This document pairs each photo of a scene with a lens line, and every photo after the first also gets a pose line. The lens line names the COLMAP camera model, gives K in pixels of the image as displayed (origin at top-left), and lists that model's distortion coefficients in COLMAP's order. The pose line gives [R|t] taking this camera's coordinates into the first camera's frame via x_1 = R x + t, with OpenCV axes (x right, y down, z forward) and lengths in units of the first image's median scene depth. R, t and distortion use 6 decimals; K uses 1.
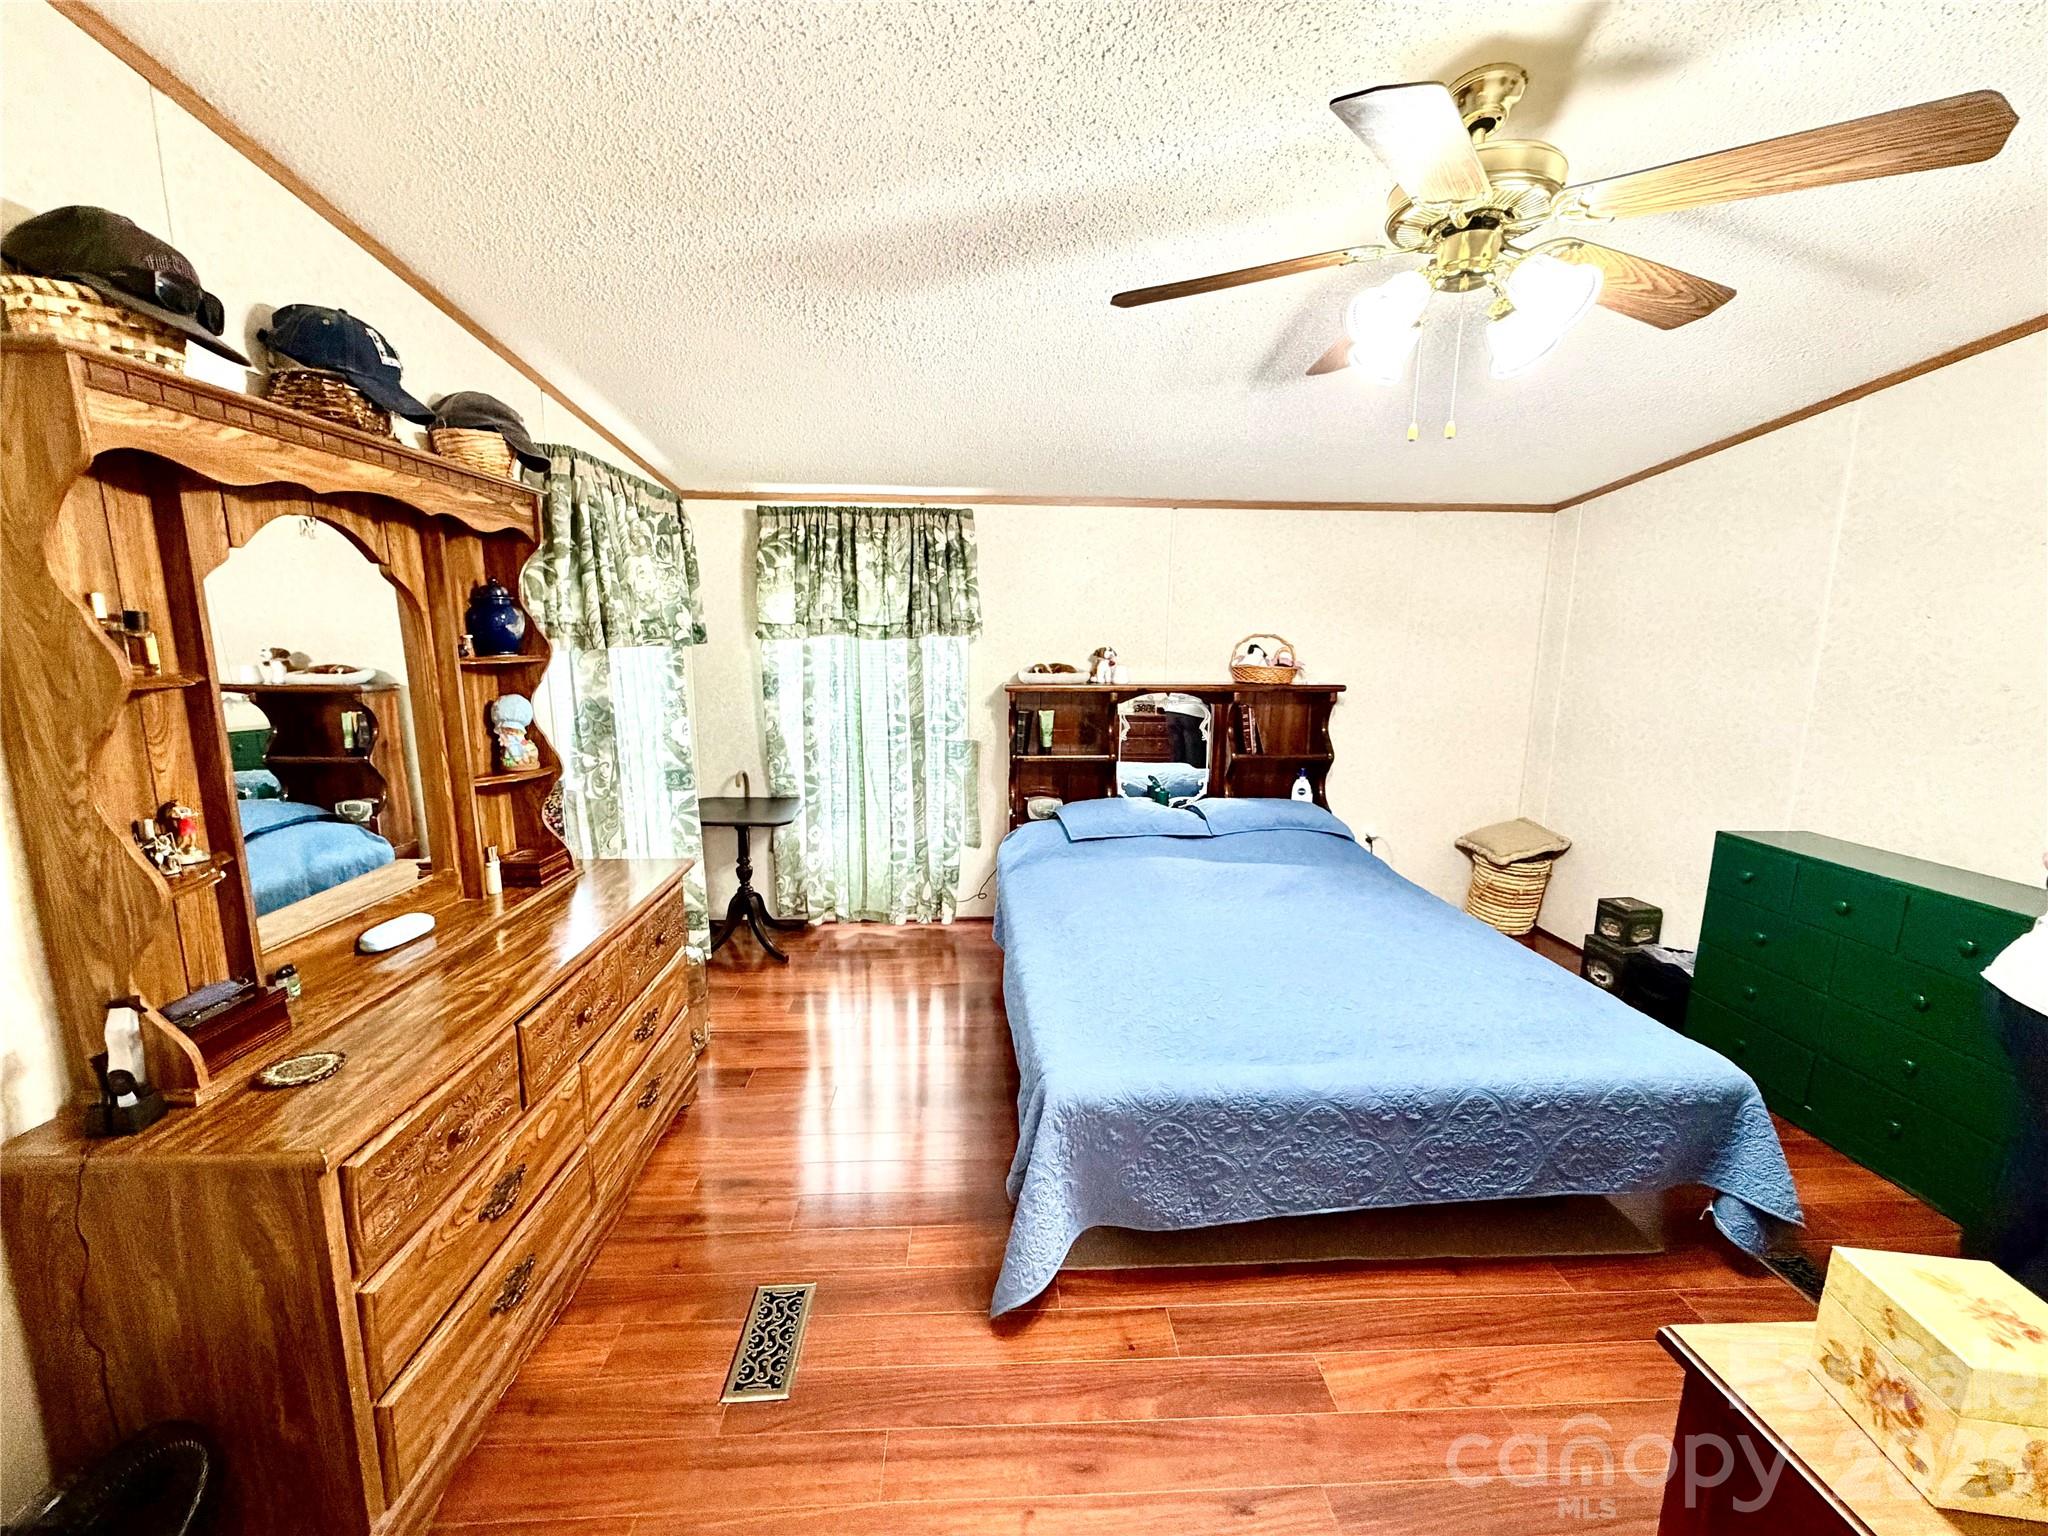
lens RADIAL K [[815.7, 0, 1022.3], [0, 815.7, 772.2], [0, 0, 1]] dist [0.000576, -0.000122]
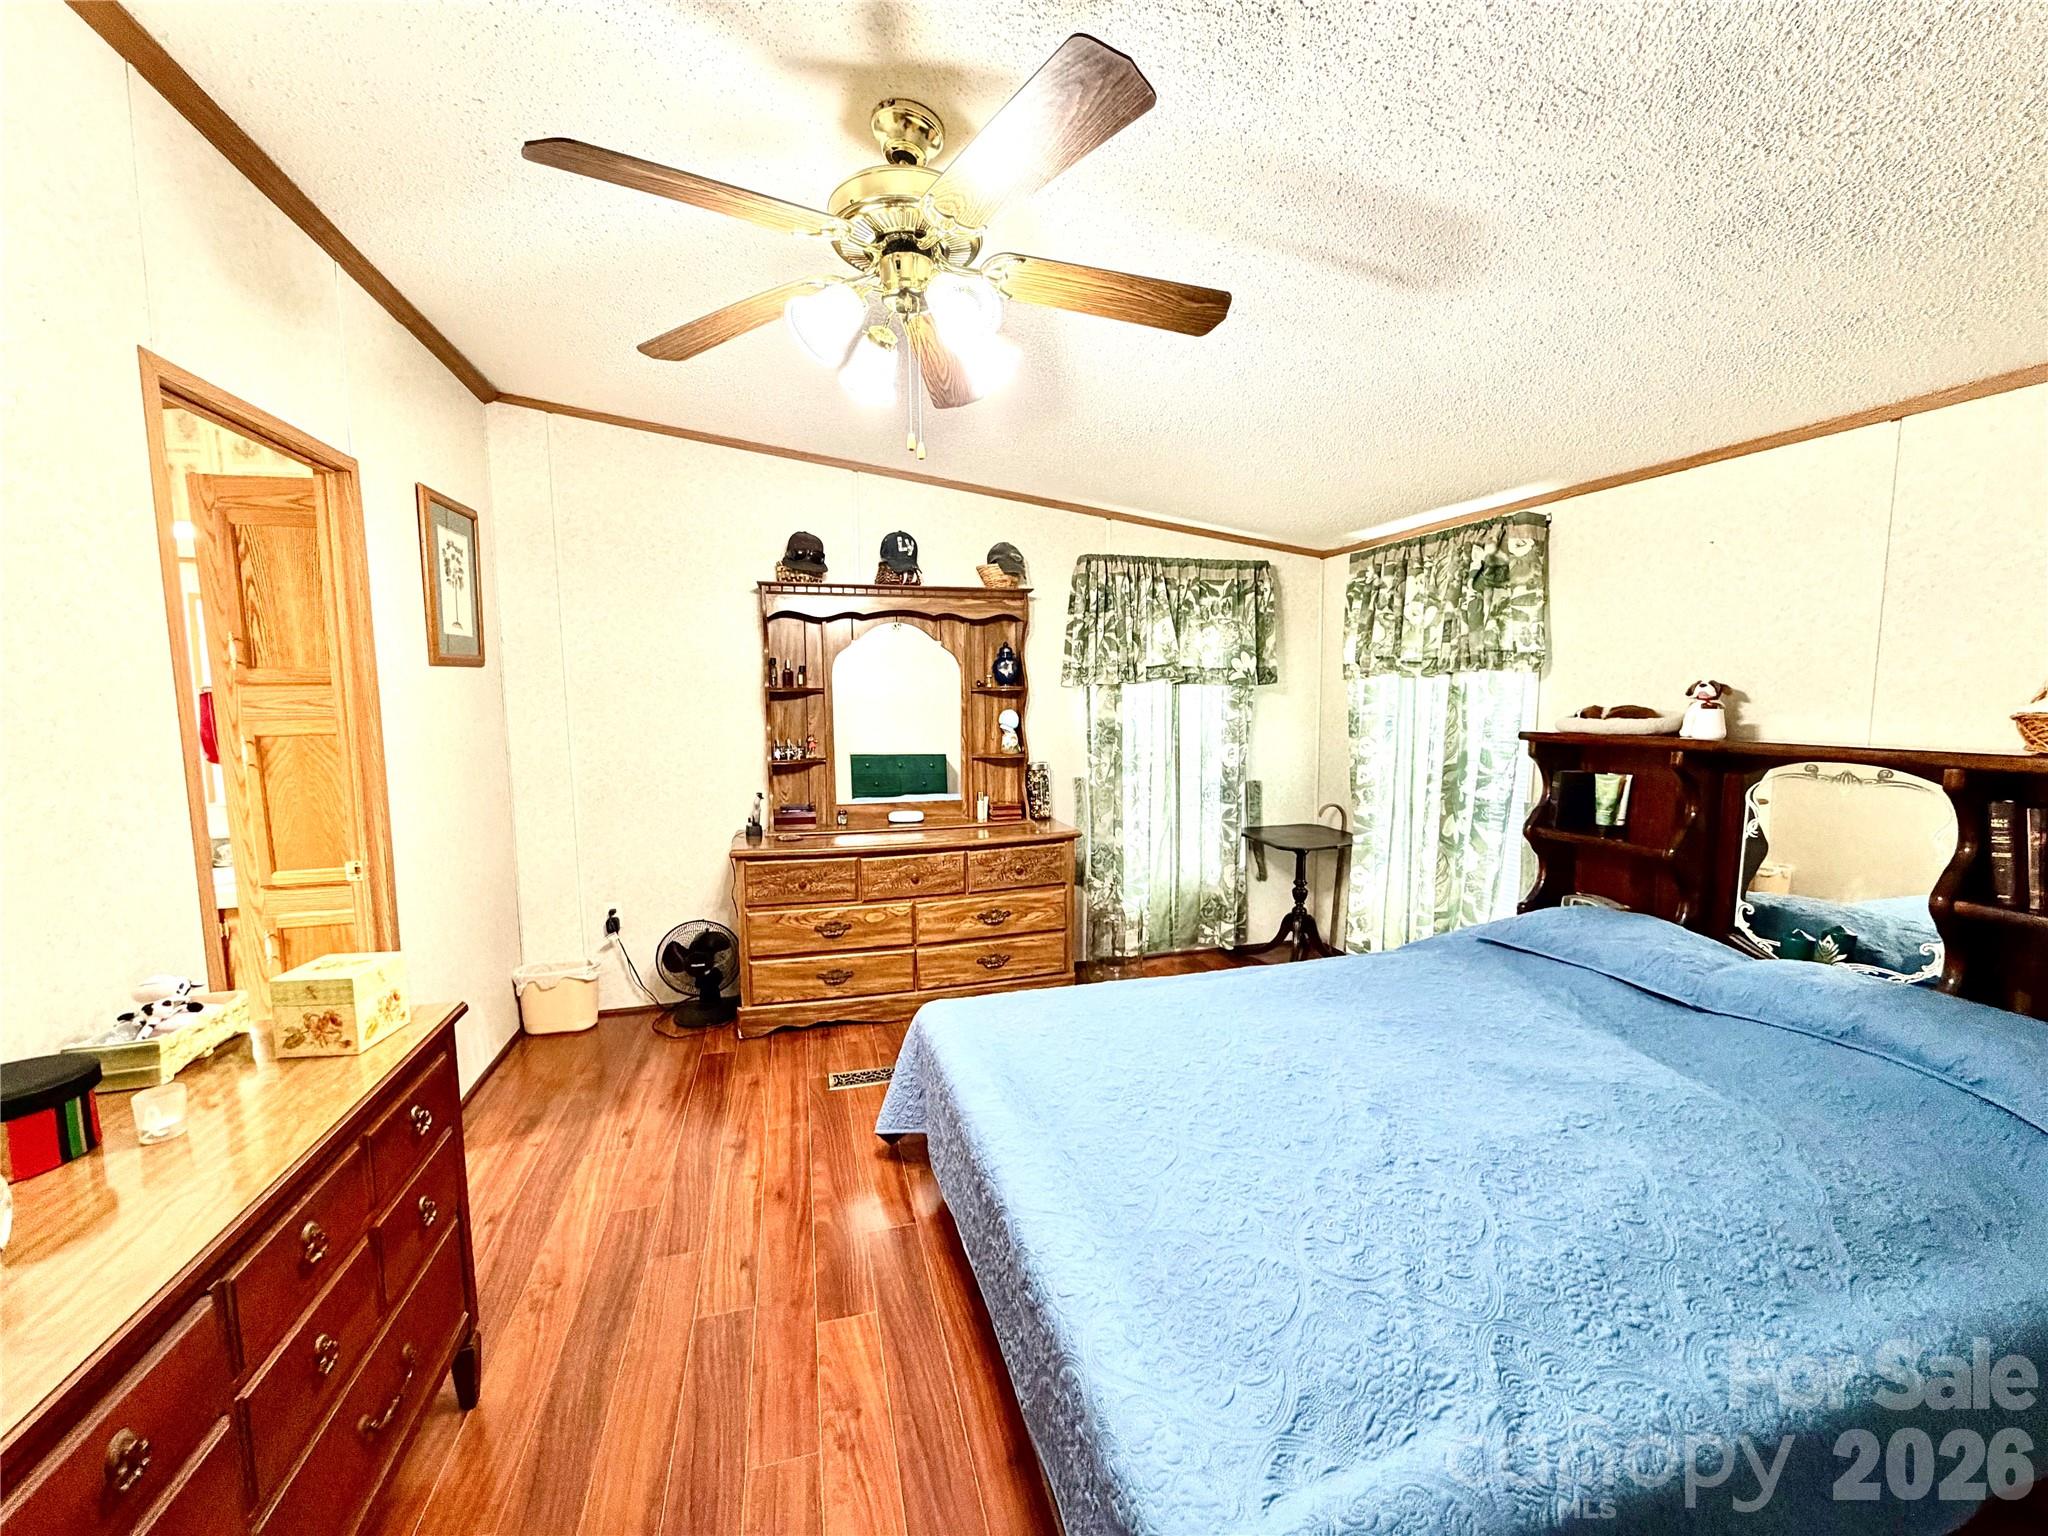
lens RADIAL K [[816.4, 0, 1019.0], [0, 816.4, 771.8], [0, 0, 1]] dist [-0.000034, -0.000299]
pose [[0.217556, 0.086916, -0.972170, 0.634691], [-0.160901, 0.985594, 0.052109, -0.034394], [0.962694, 0.145086, 0.228407, 0.382417]]
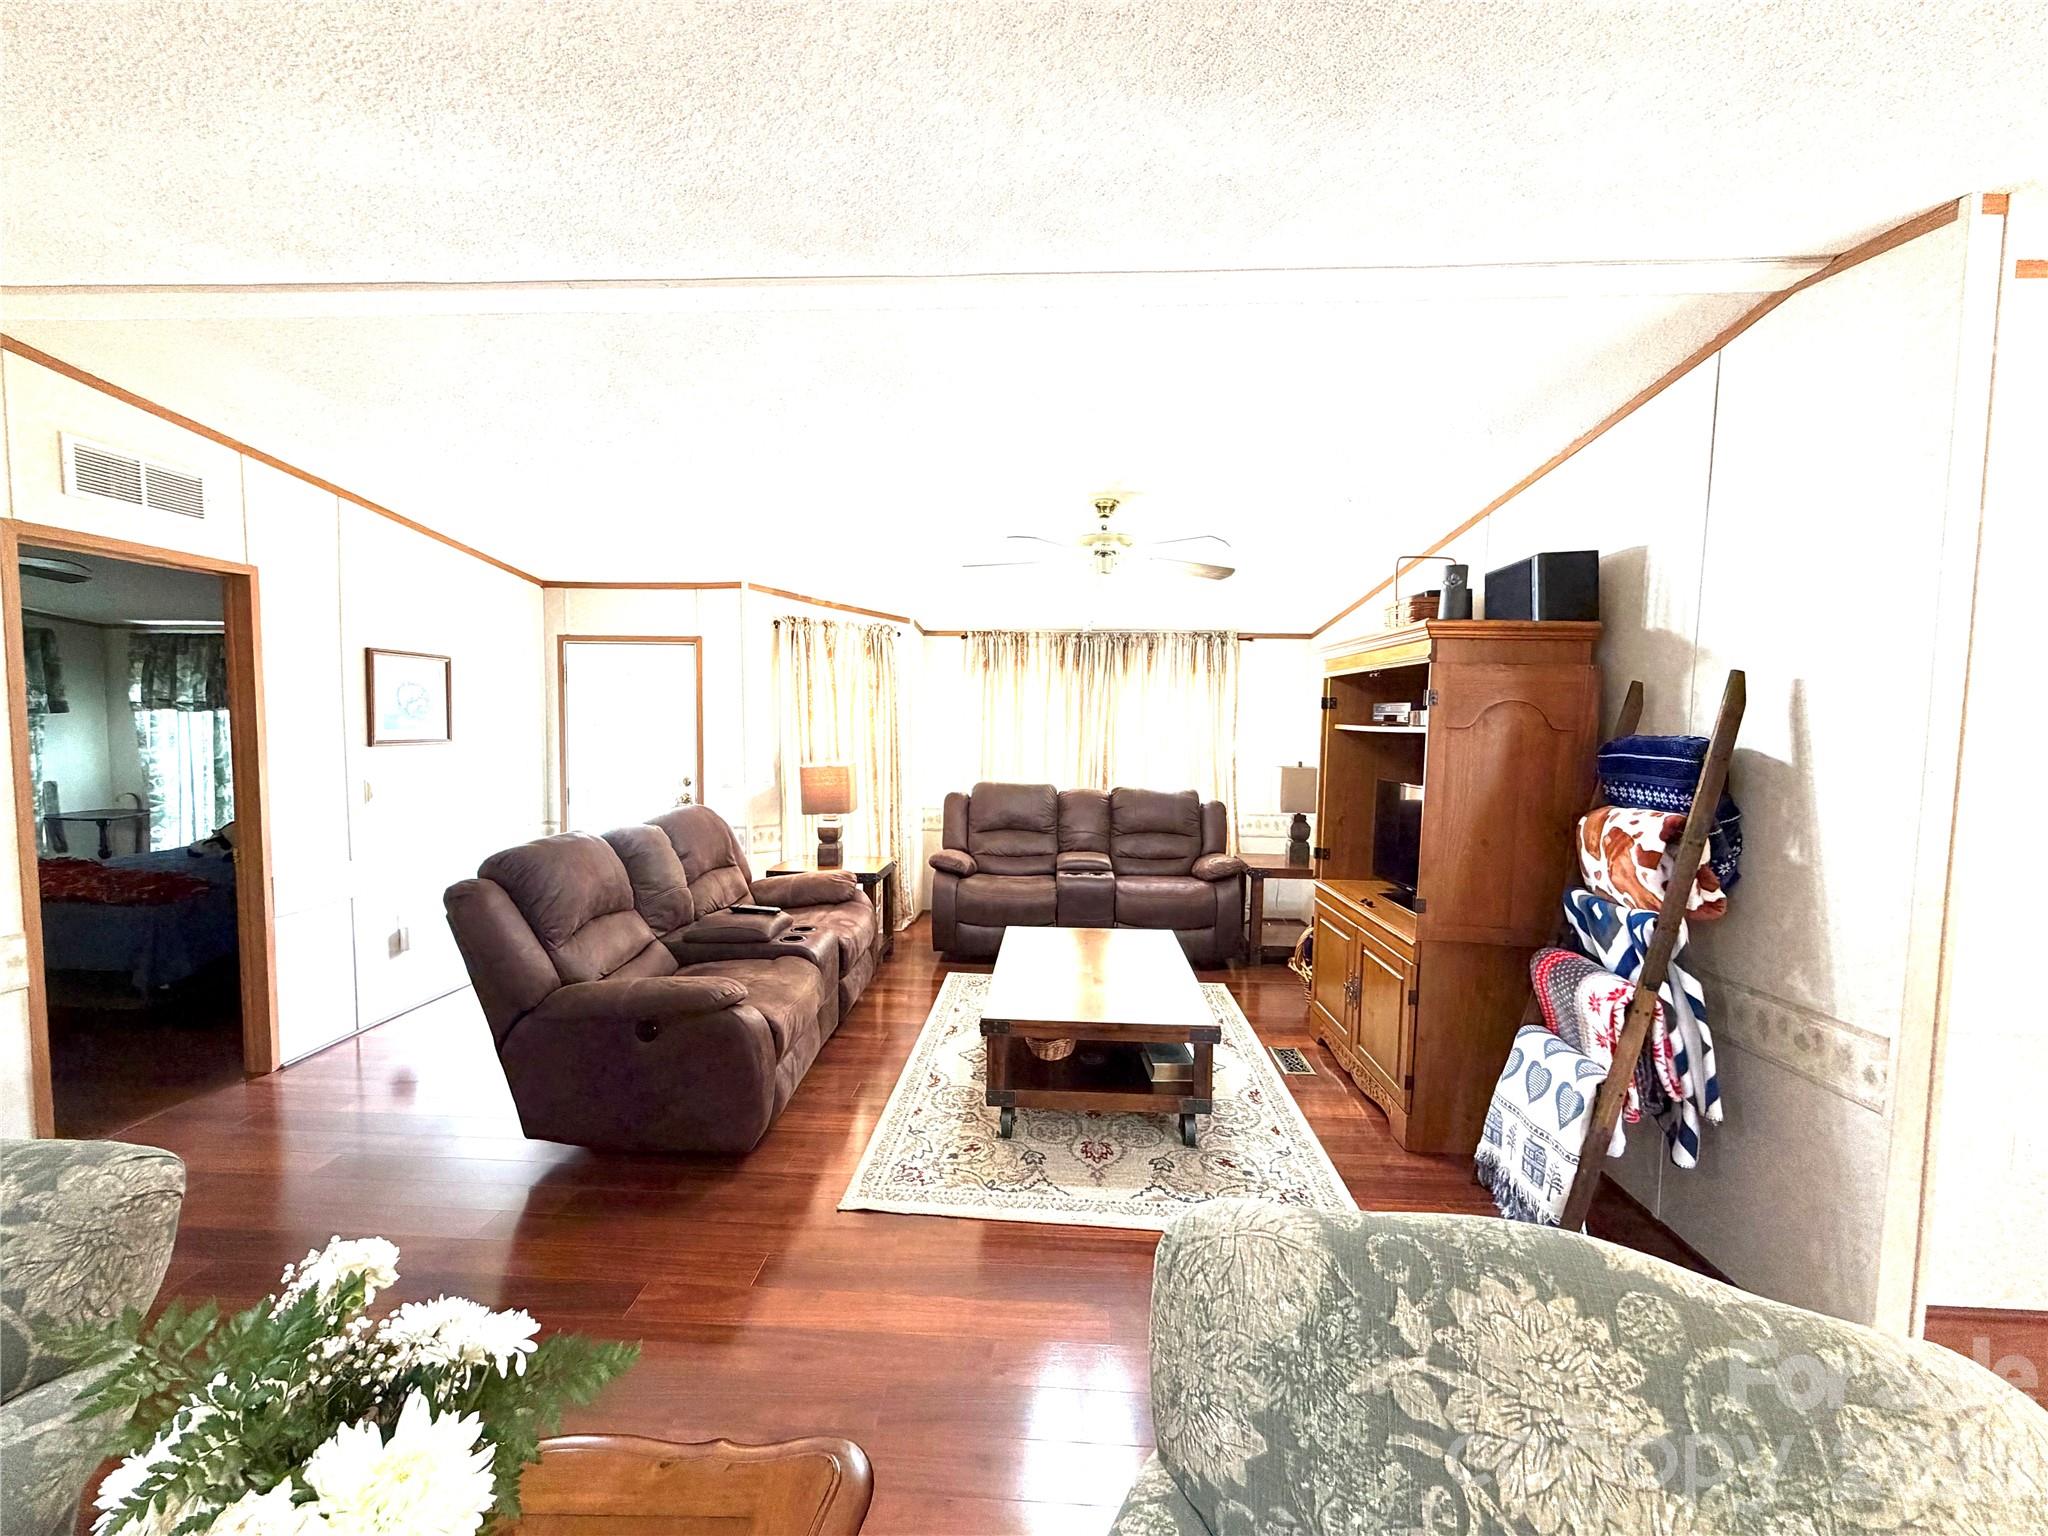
lens RADIAL K [[816.4, 0, 1019.0], [0, 816.4, 771.8], [0, 0, 1]] dist [-0.000034, -0.000299]
pose [[0.995303, 0.009428, -0.096353, 1.669528], [-0.020065, 0.993726, -0.110032, 0.106033], [0.094711, 0.111448, 0.989247, -0.462212]]
